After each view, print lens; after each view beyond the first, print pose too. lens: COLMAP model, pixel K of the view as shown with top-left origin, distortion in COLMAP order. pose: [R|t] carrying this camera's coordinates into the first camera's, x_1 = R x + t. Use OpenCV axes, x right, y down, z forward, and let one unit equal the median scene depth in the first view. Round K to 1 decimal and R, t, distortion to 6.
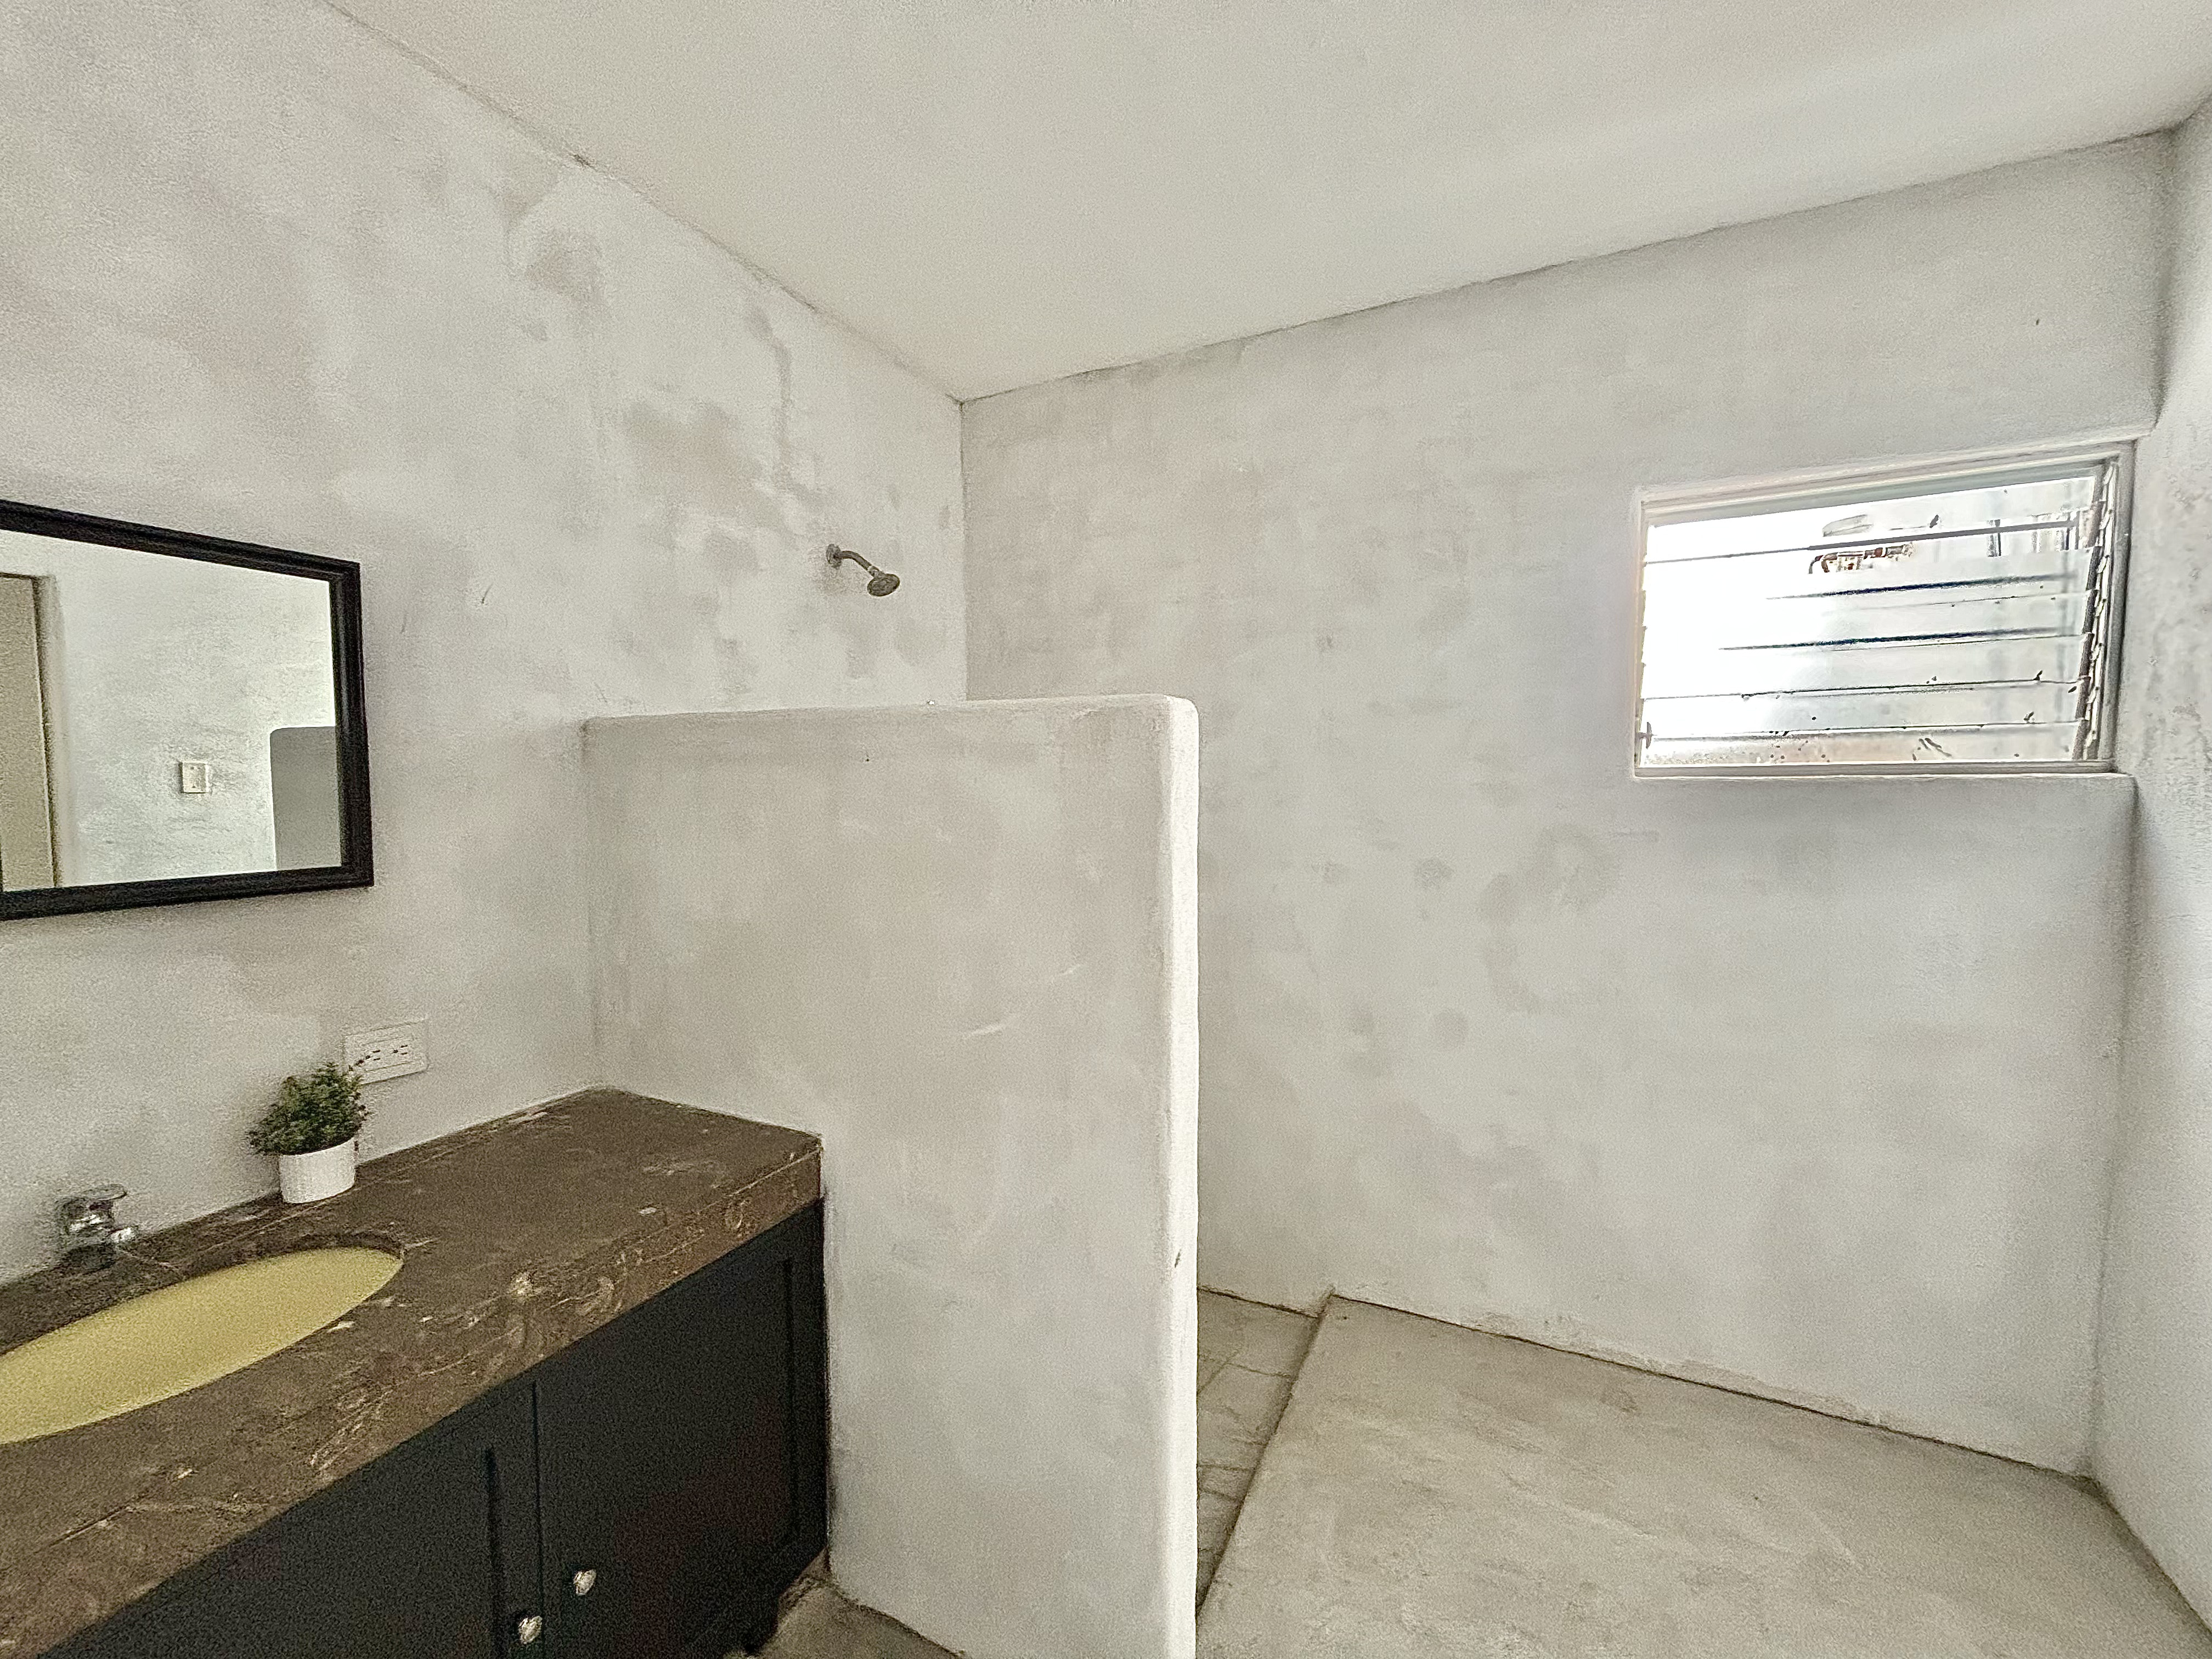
lens RADIAL K [[893.7, 0, 1111.8], [0, 893.7, 824.4], [0, 0, 1]] dist [-0.001372, -0.000421]
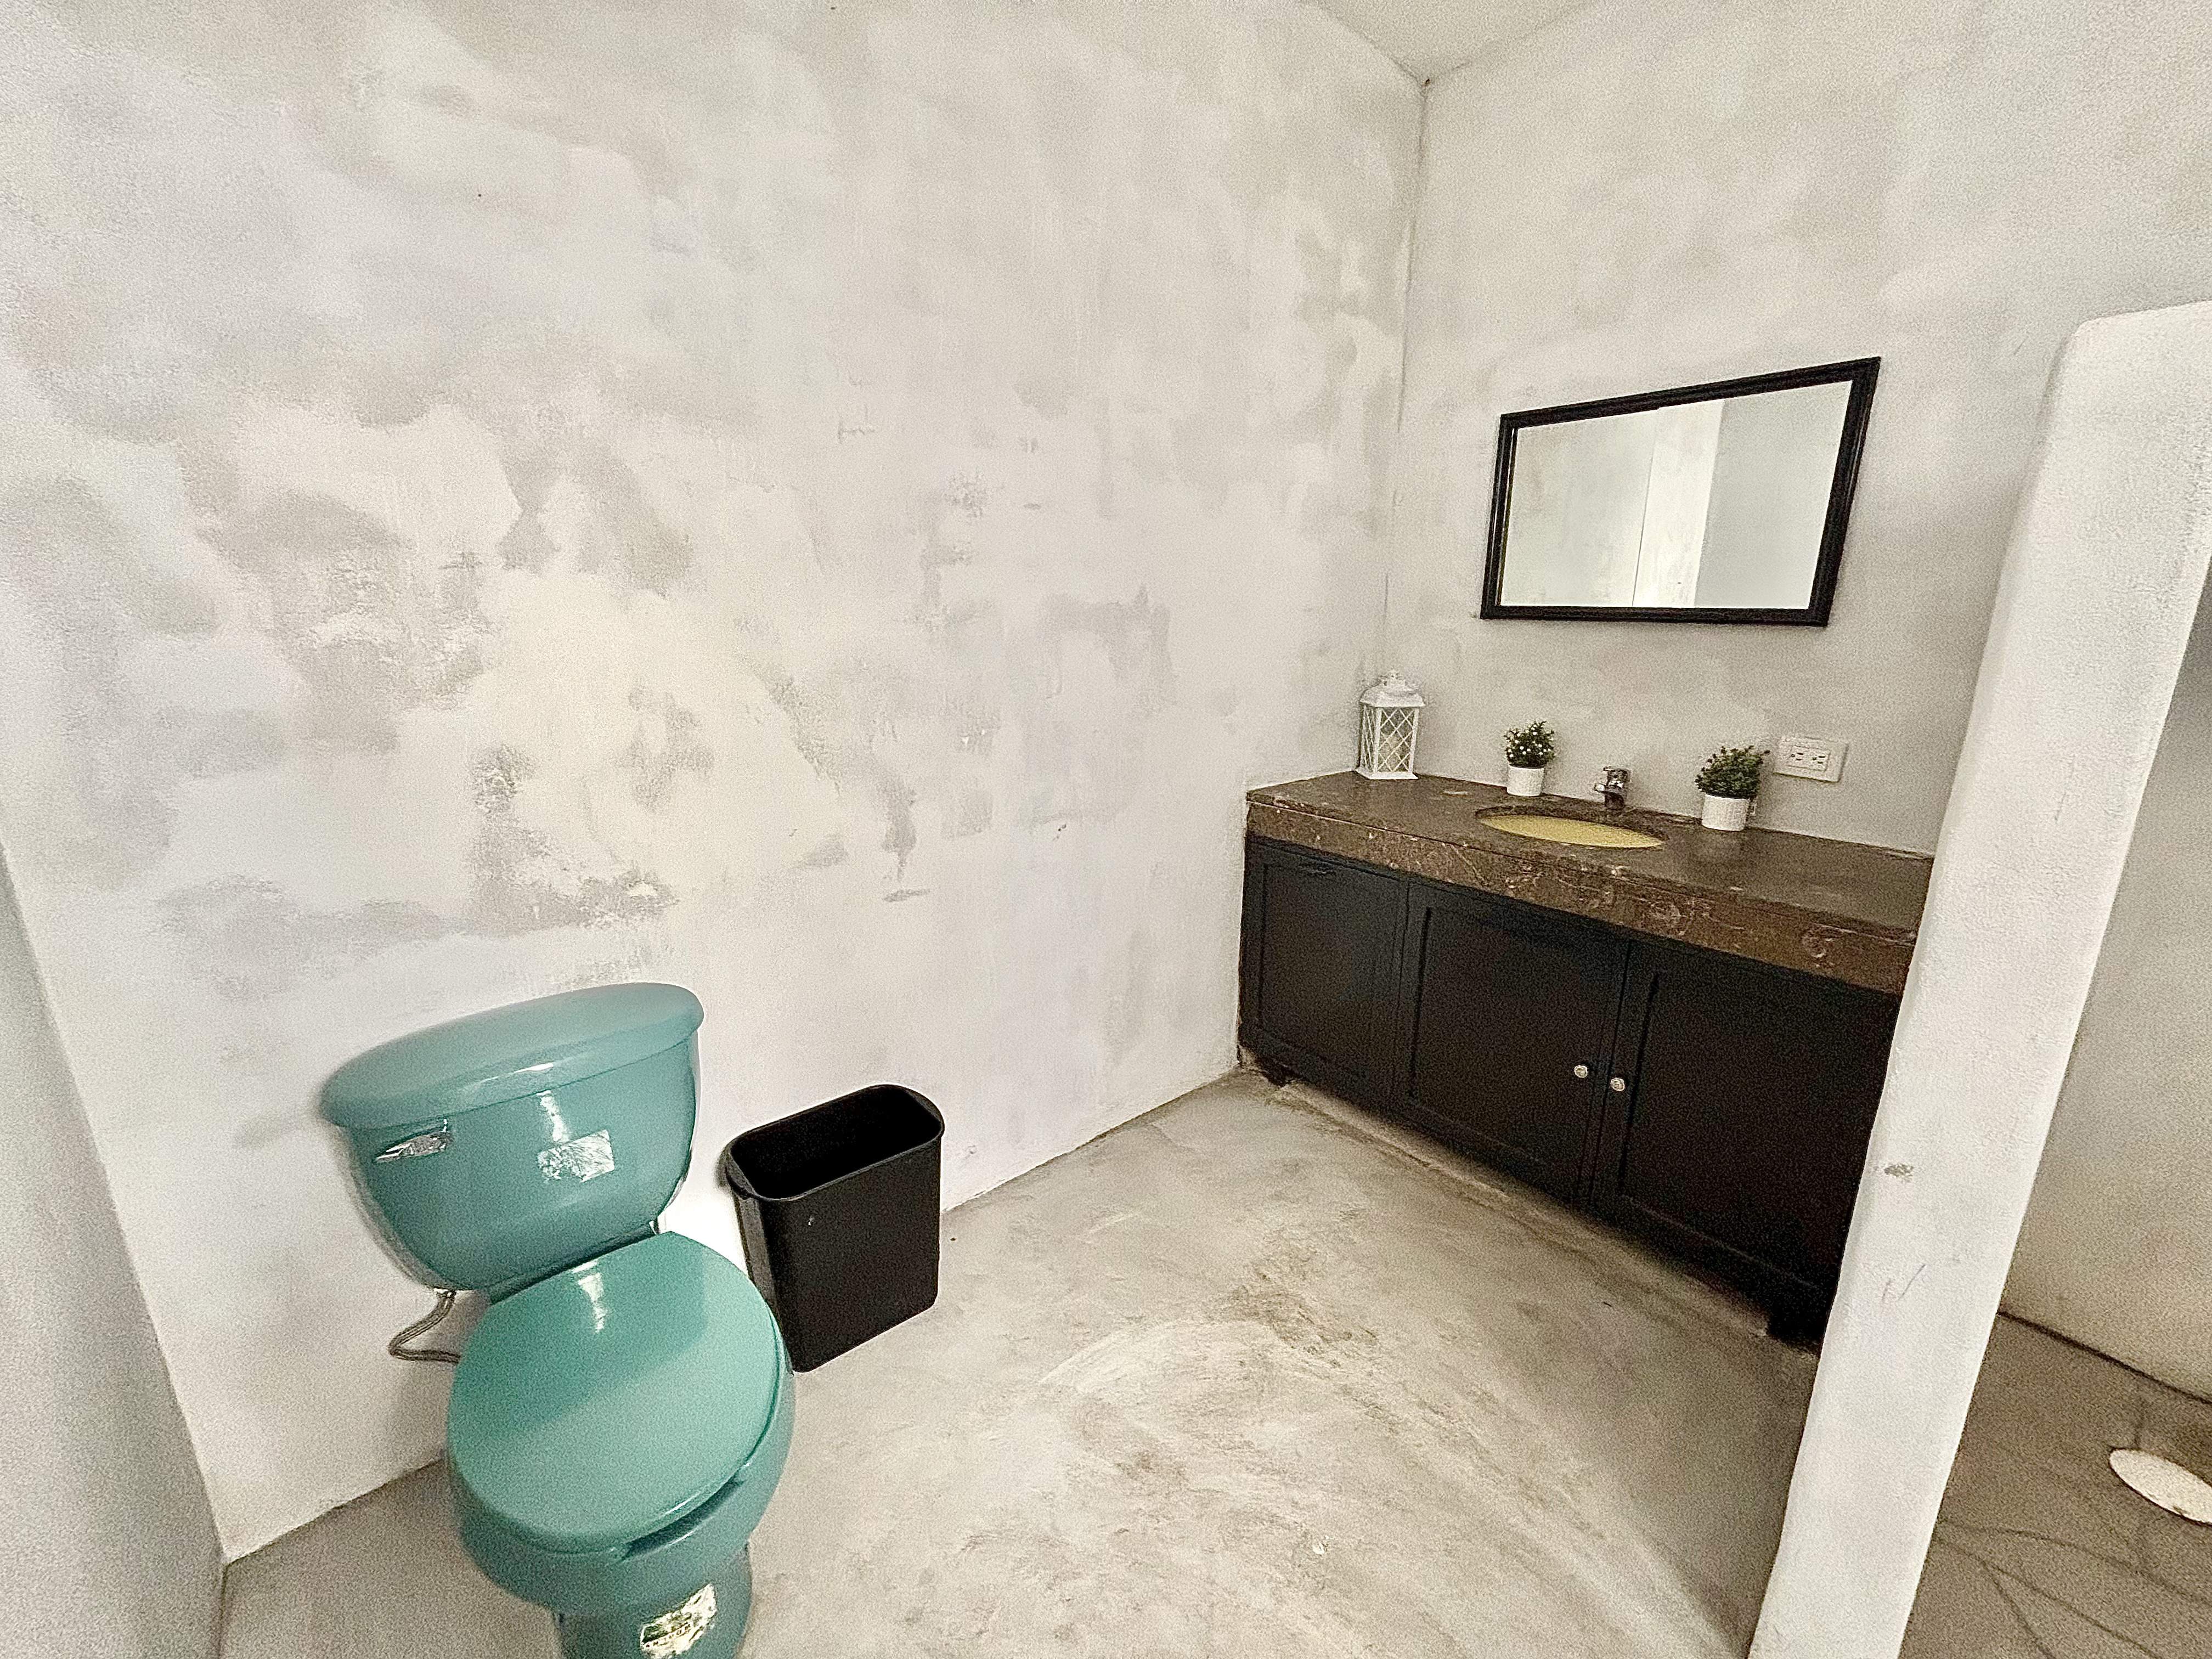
lens RADIAL K [[893.7, 0, 1112.8], [0, 893.7, 828.1], [0, 0, 1]] dist [-0.001372, -0.000421]
pose [[-0.395692, 0.232583, -0.888444, 0.850945], [-0.049329, 0.960621, 0.273448, 0.048856], [0.917058, 0.152027, -0.368637, 0.602678]]
